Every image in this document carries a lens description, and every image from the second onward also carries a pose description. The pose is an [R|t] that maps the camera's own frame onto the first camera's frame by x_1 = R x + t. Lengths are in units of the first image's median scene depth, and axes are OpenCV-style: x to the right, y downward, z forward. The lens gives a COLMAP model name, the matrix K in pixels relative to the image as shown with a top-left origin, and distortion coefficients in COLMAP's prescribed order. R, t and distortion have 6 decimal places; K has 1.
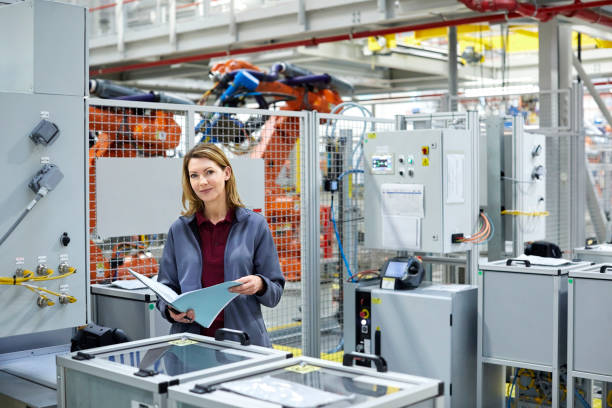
lens RADIAL K [[880.0, 0, 306.0], [0, 880.0, 204.0], [0, 0, 1]] dist [-0.135618, 0.155683]
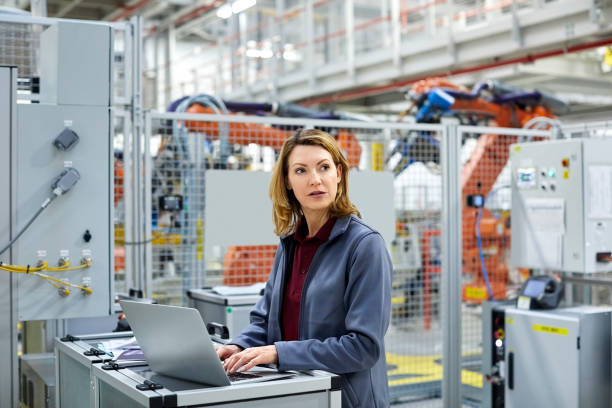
lens RADIAL K [[898.1, 0, 306.0], [0, 898.1, 204.0], [0, 0, 1]] dist [-0.119607, 0.052454]
pose [[0.946133, -0.000275, -0.323779, 0.178287], [-0.010867, 0.999409, -0.032603, 0.017120], [0.323597, 0.034365, 0.945571, 0.010569]]
